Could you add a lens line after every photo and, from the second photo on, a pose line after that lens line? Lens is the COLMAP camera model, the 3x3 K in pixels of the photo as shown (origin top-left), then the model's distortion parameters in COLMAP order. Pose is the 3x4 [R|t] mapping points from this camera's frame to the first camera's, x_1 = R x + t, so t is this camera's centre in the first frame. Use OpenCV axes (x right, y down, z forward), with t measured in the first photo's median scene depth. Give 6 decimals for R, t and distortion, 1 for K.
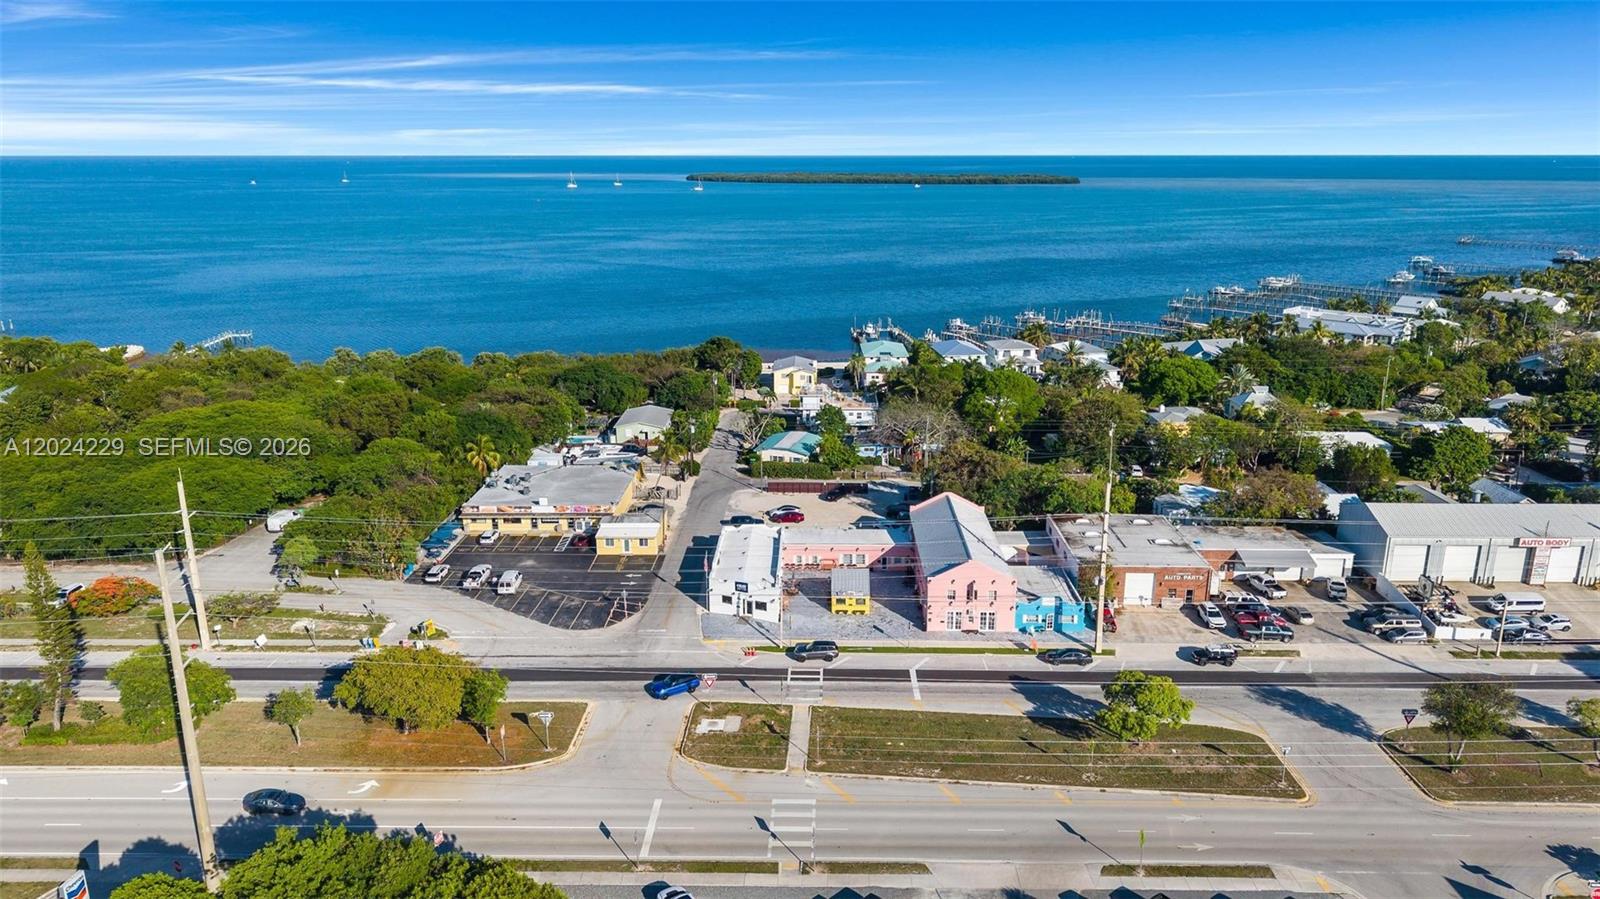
lens RADIAL K [[1070.7, 0, 800.0], [0, 1070.7, 449.5], [0, 0, 1]] dist [0.039580, -0.057537]
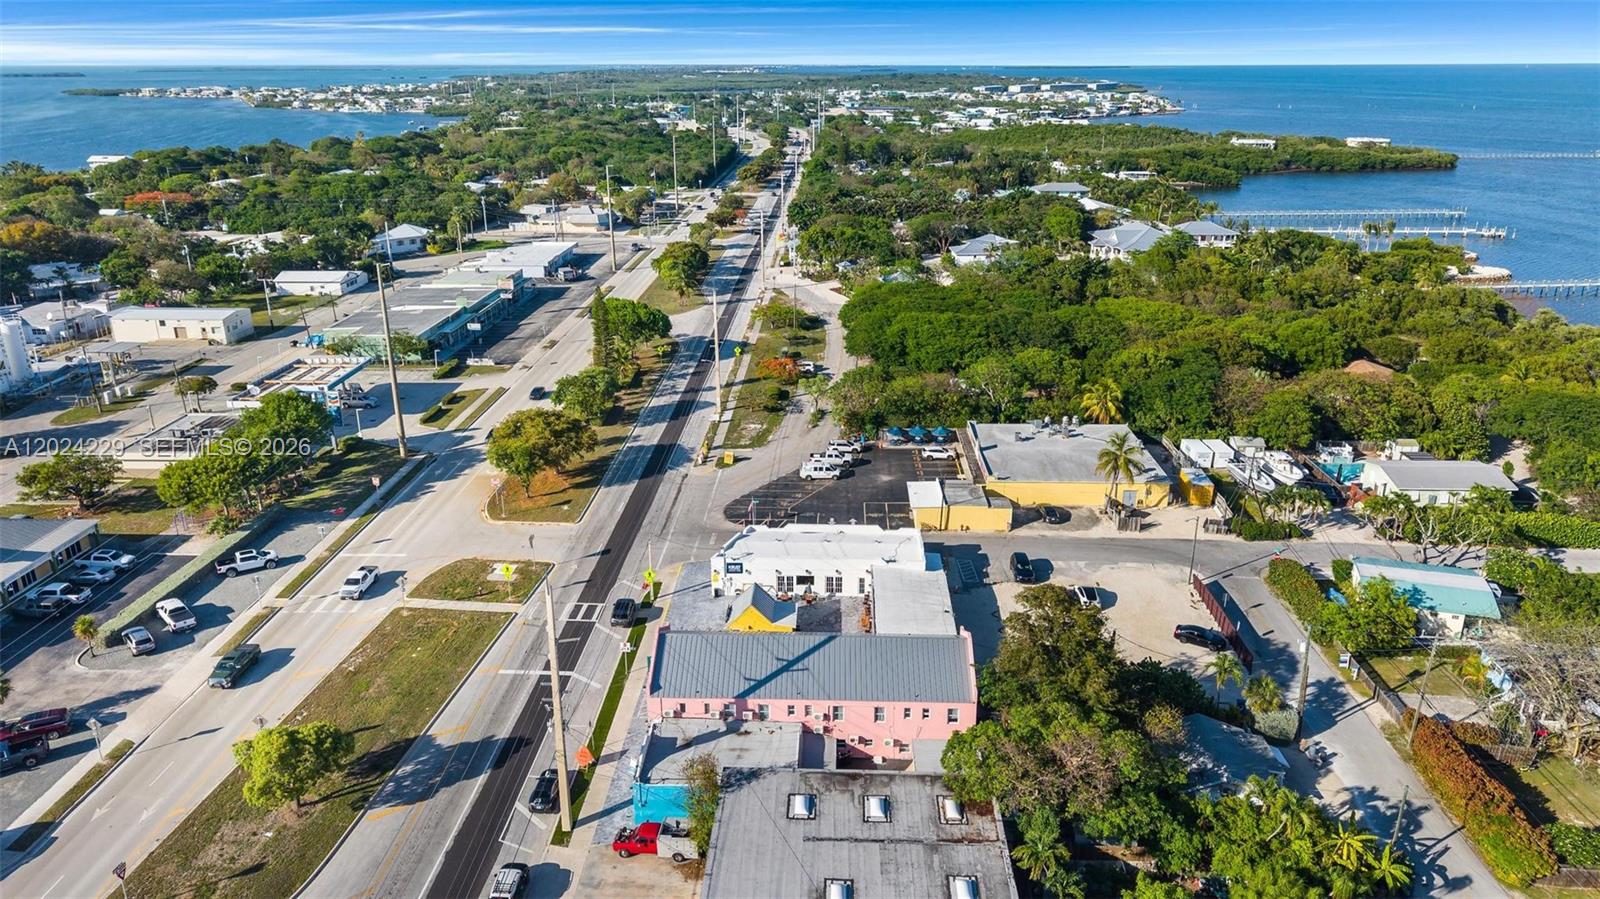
lens RADIAL K [[1108.4, 0, 800.0], [0, 1108.4, 449.5], [0, 0, 1]] dist [0.021483, -0.006342]
pose [[-0.035622, 0.330286, -0.943208, 0.739295], [-0.264540, 0.907024, 0.327606, -0.243354], [0.963717, 0.261186, 0.055064, 0.932180]]
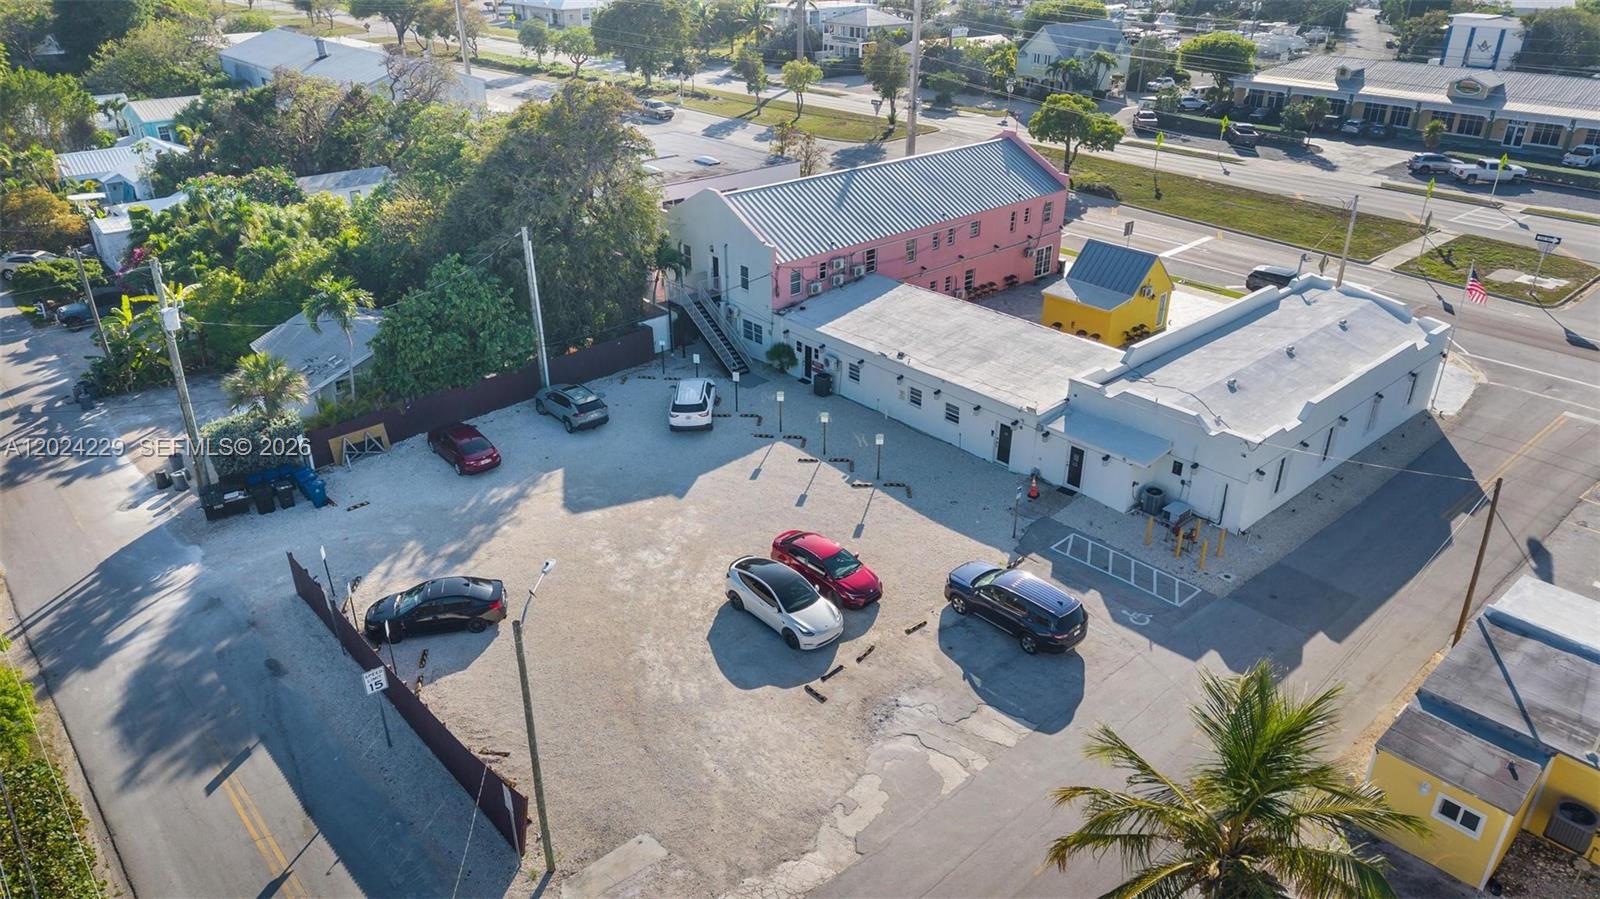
lens RADIAL K [[1093.4, 0, 800.0], [0, 1093.4, 449.5], [0, 0, 1]] dist [0.004485, -0.001565]
pose [[-0.676569, -0.333505, 0.656528, -0.198635], [0.197181, 0.776955, 0.597880, -0.125900], [-0.709489, 0.533961, -0.459903, 1.321756]]
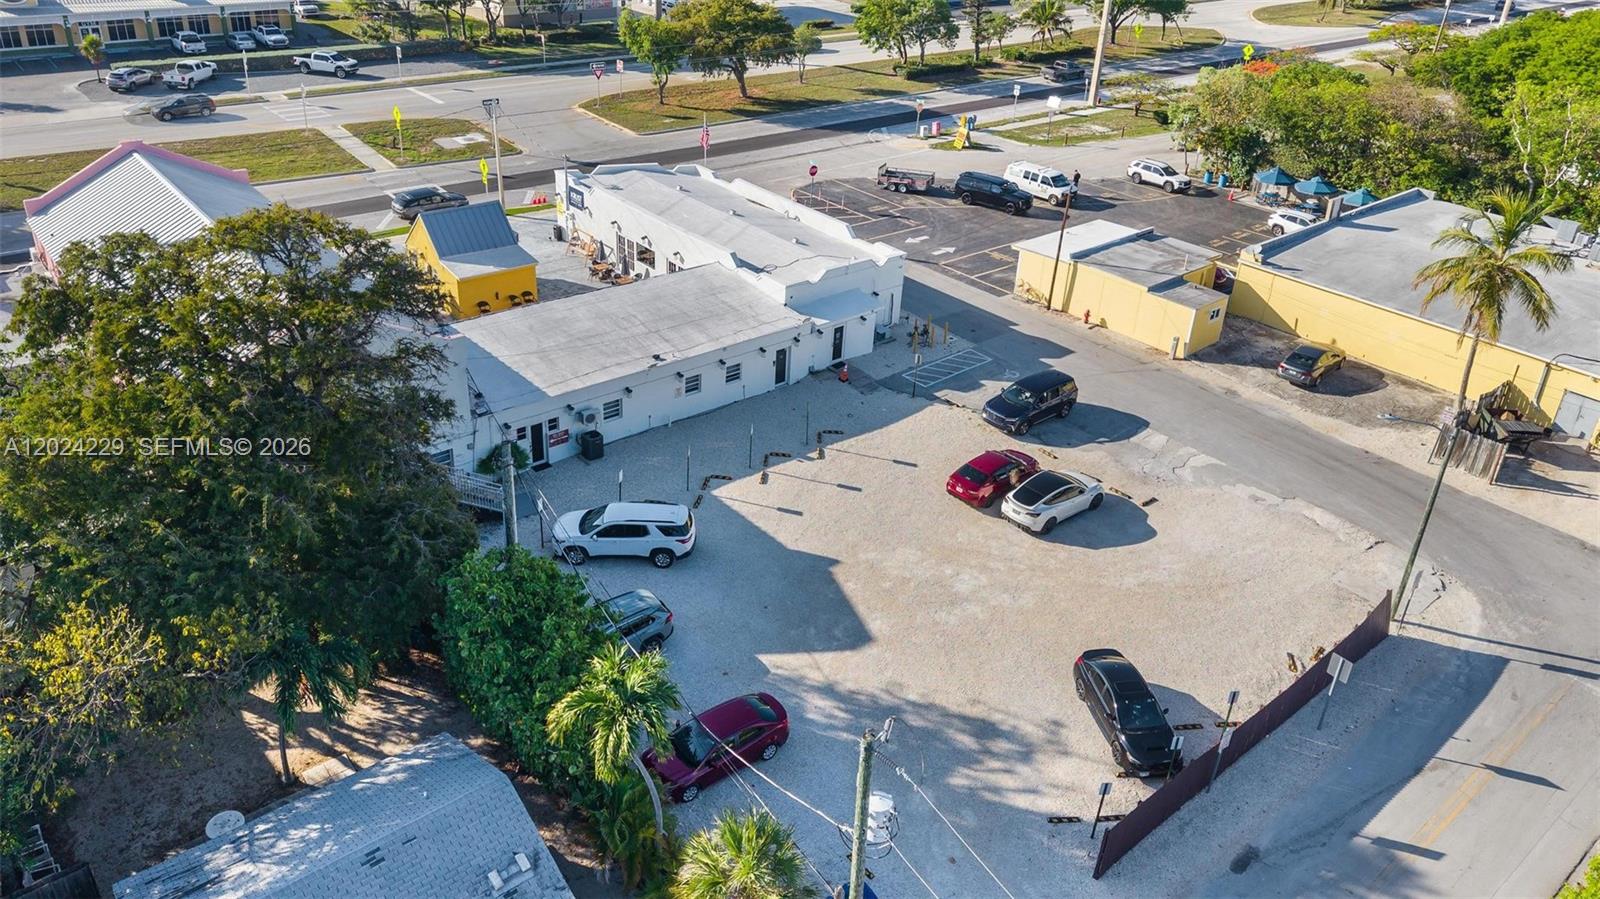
lens RADIAL K [[1108.4, 0, 800.0], [0, 1108.4, 449.5], [0, 0, 1]] dist [0.021483, -0.006342]
pose [[-0.753236, 0.289657, -0.590537, 0.226938], [-0.230730, 0.724404, 0.649617, -0.135383], [0.615954, 0.625570, -0.478815, 1.319300]]
